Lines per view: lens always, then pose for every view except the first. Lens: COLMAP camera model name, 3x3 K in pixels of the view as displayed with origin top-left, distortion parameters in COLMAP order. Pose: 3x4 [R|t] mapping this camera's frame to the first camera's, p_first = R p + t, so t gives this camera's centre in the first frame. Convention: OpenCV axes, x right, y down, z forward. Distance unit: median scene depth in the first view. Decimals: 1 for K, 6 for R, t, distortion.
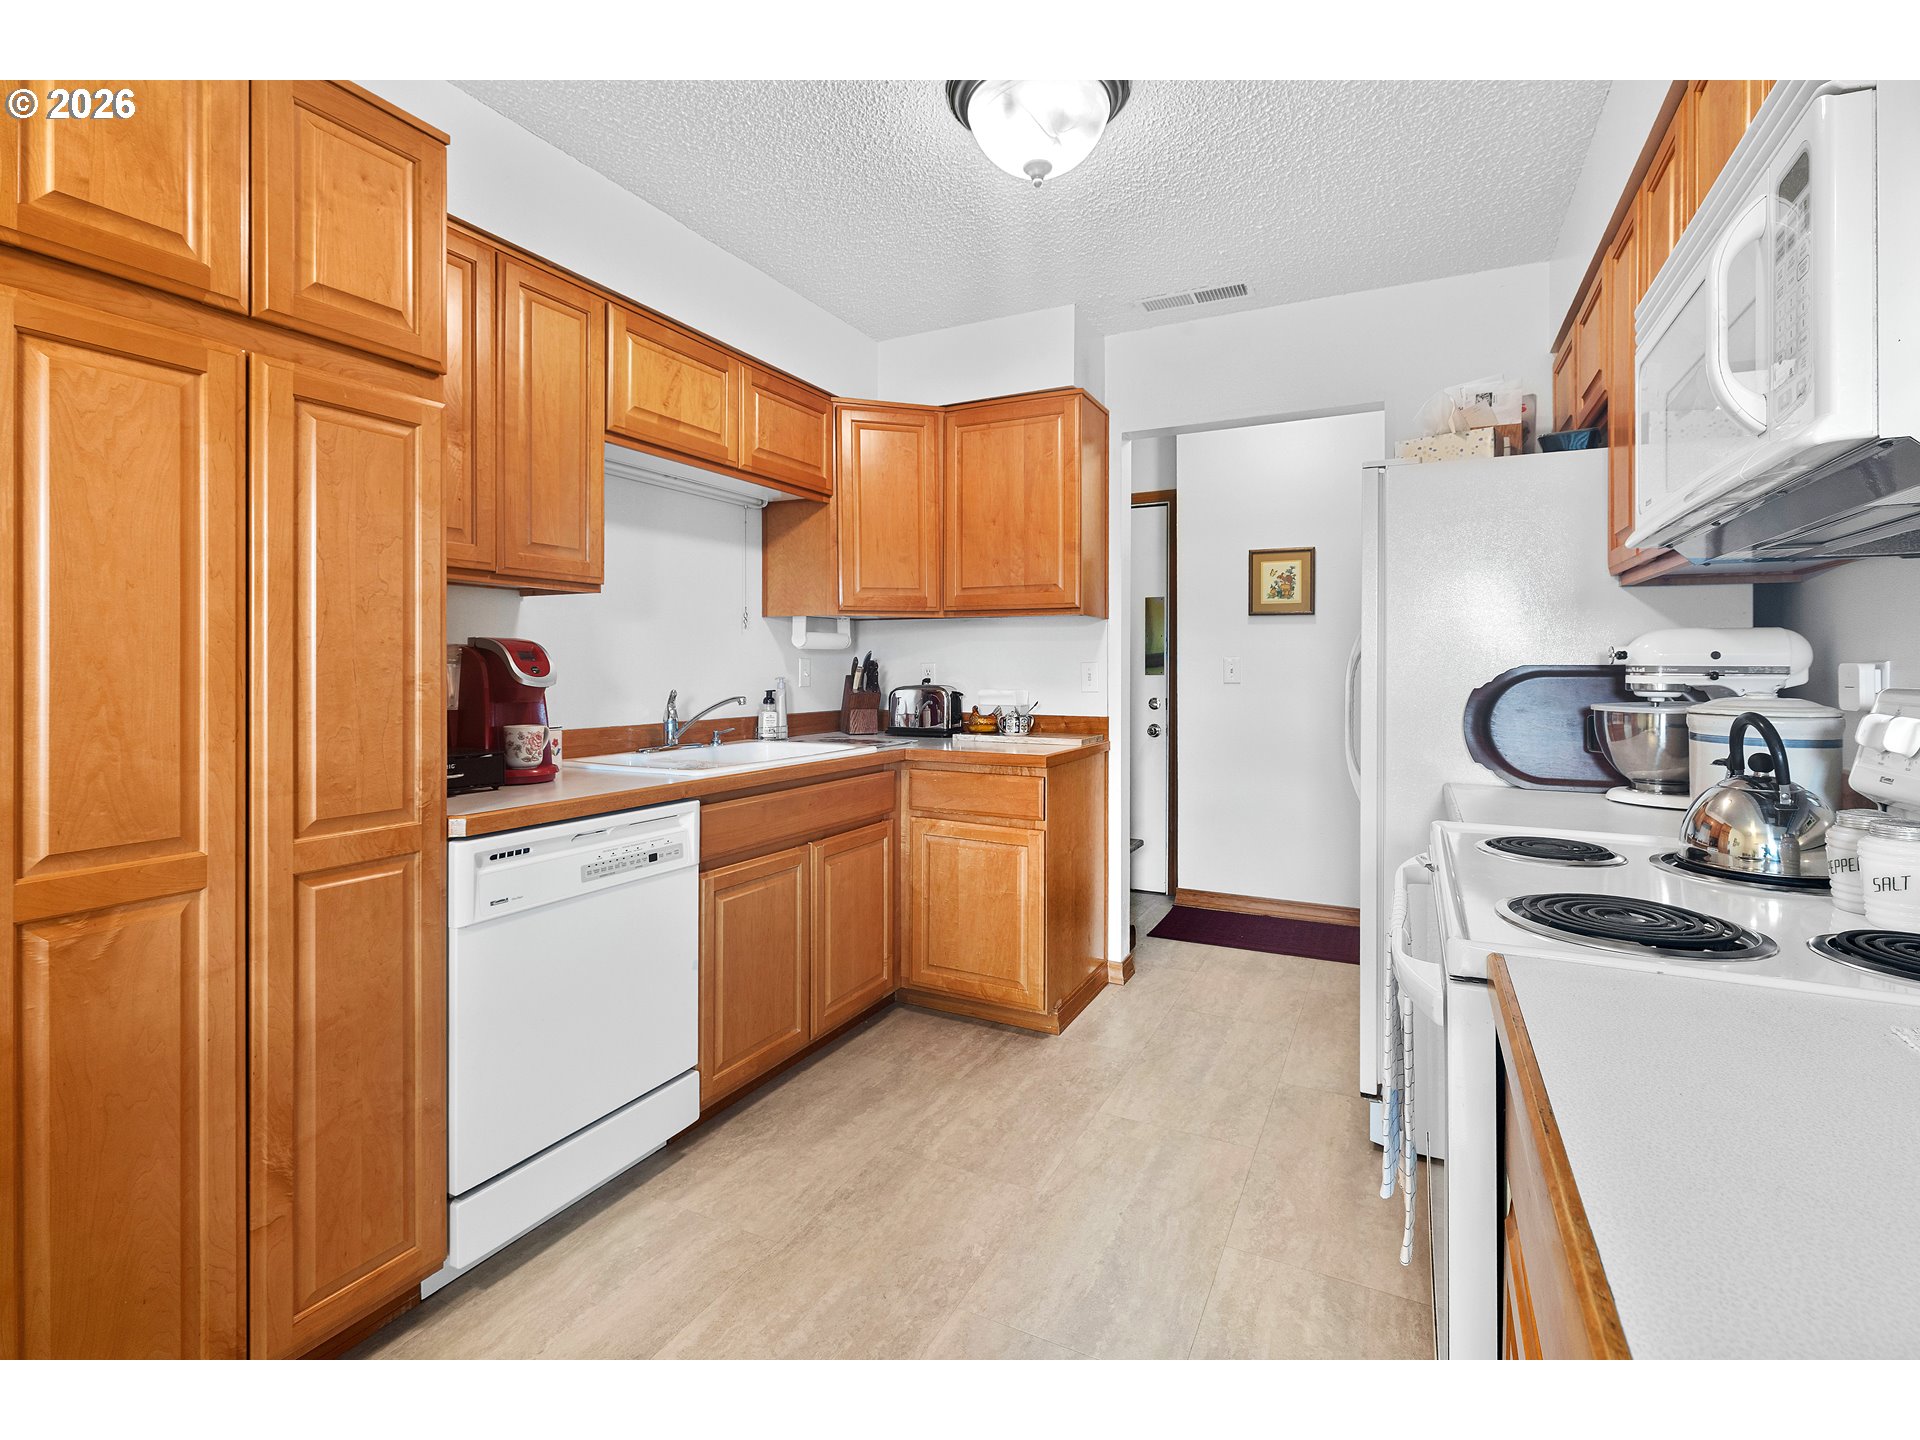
lens RADIAL K [[824.1, 0, 982.5], [0, 824.1, 645.0], [0, 0, 1]] dist [-0.000228, -0.000524]
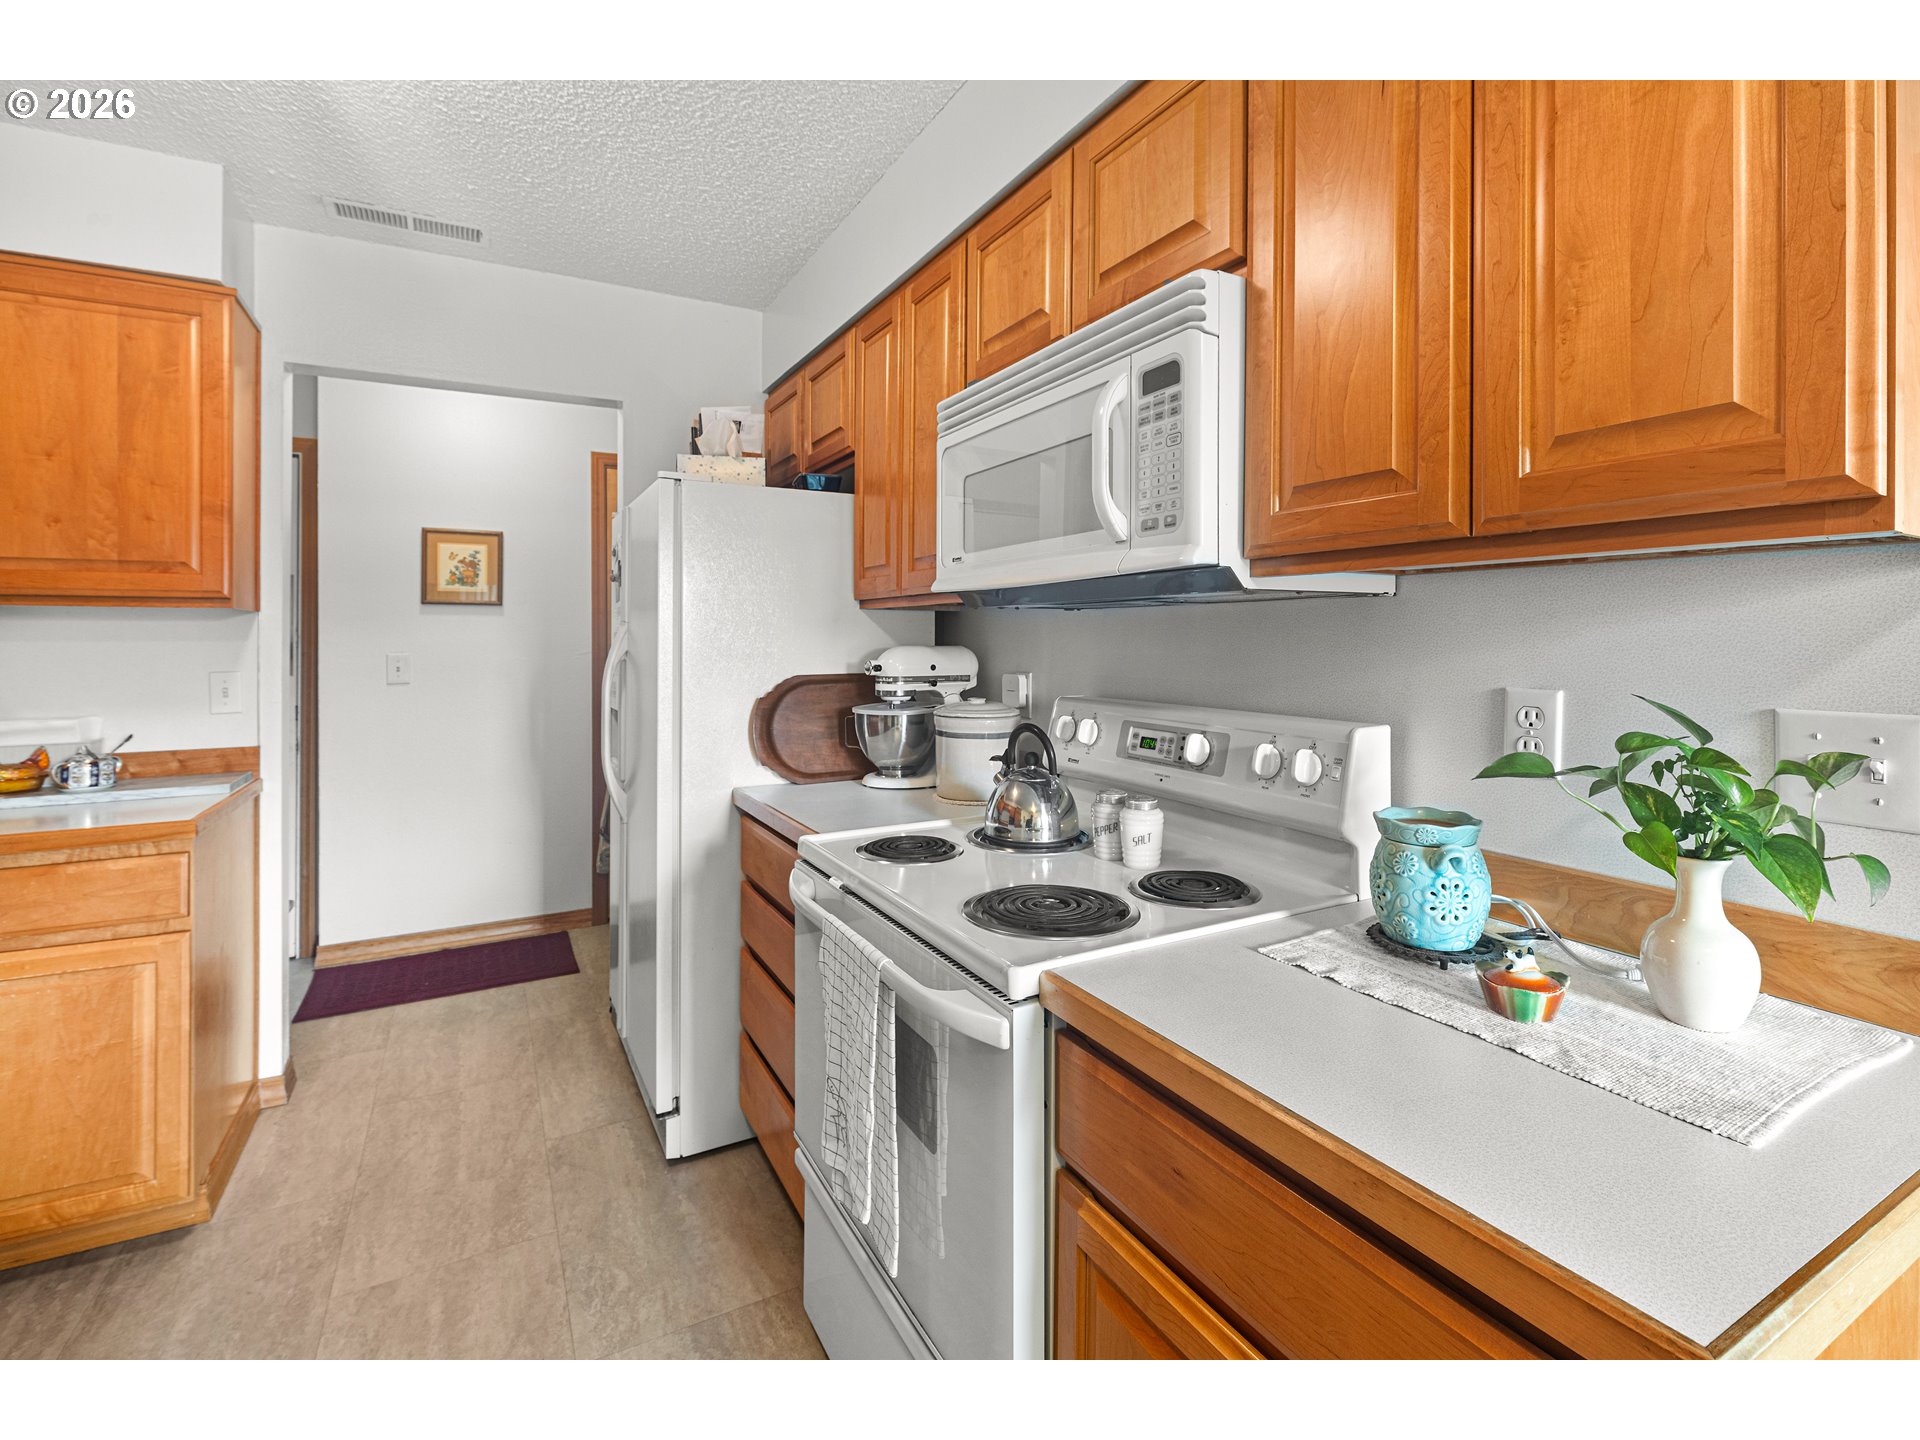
lens RADIAL K [[844.3, 0, 943.8], [0, 844.3, 632.6], [0, 0, 1]] dist [-0.001887, -0.000180]
pose [[0.610832, 0.004535, 0.791747, -0.106844], [-0.007129, 0.999975, -0.000227, -0.026989], [-0.791728, -0.005506, 0.610849, 0.097803]]
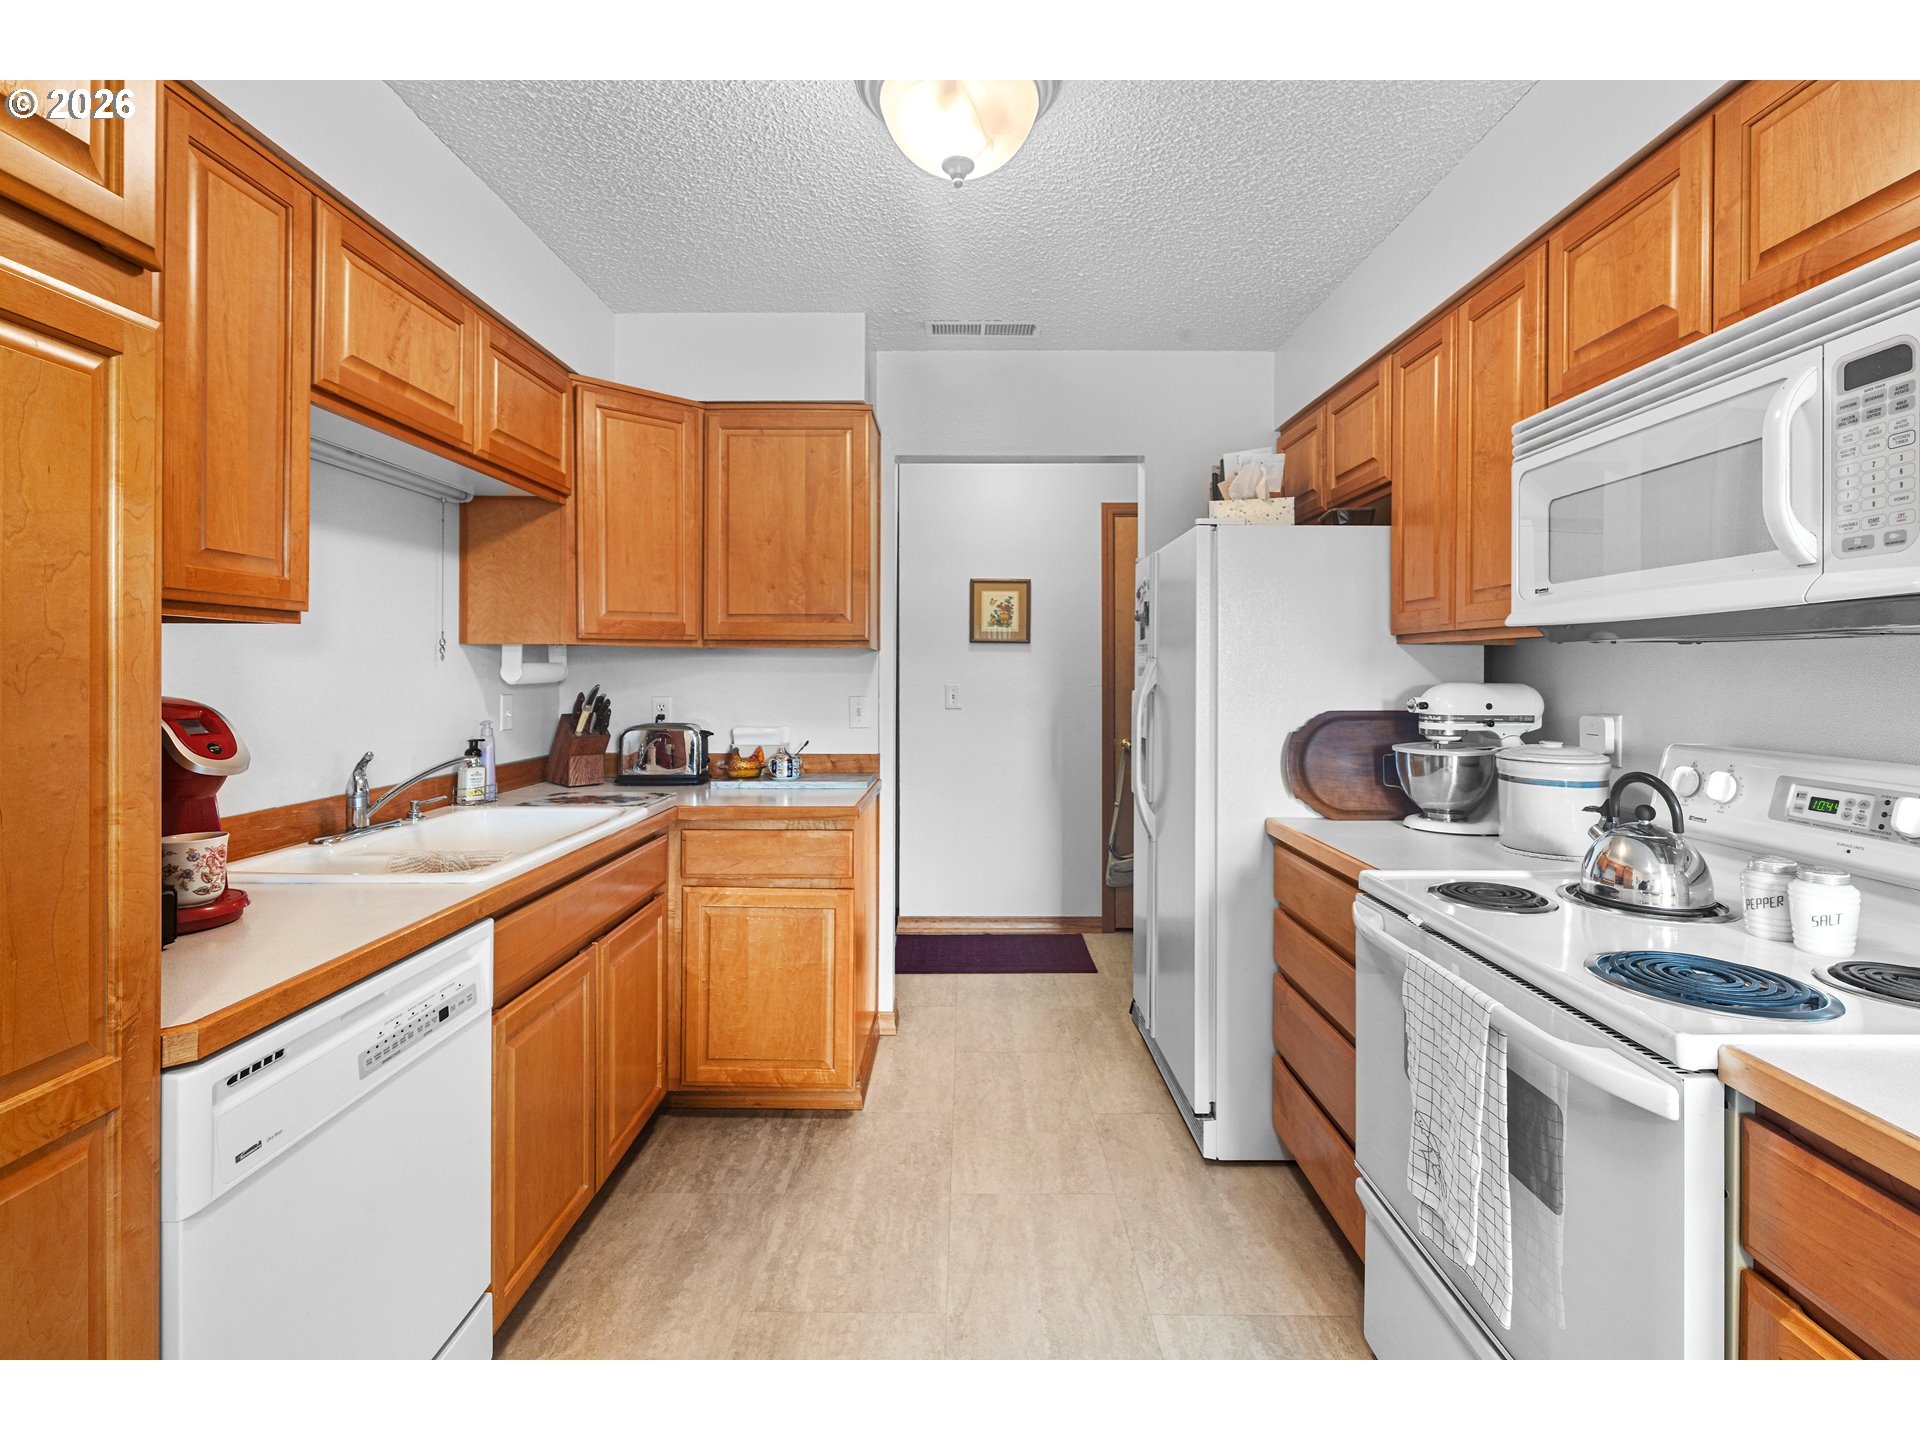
lens RADIAL K [[832.6, 0, 1012.1], [0, 832.6, 663.1], [0, 0, 1]] dist [-0.002097, -0.000323]
pose [[0.908115, 0.008445, 0.418636, -0.170348], [-0.009105, 0.999958, -0.000421, -0.028071], [-0.418622, -0.003429, 0.908154, 0.105517]]
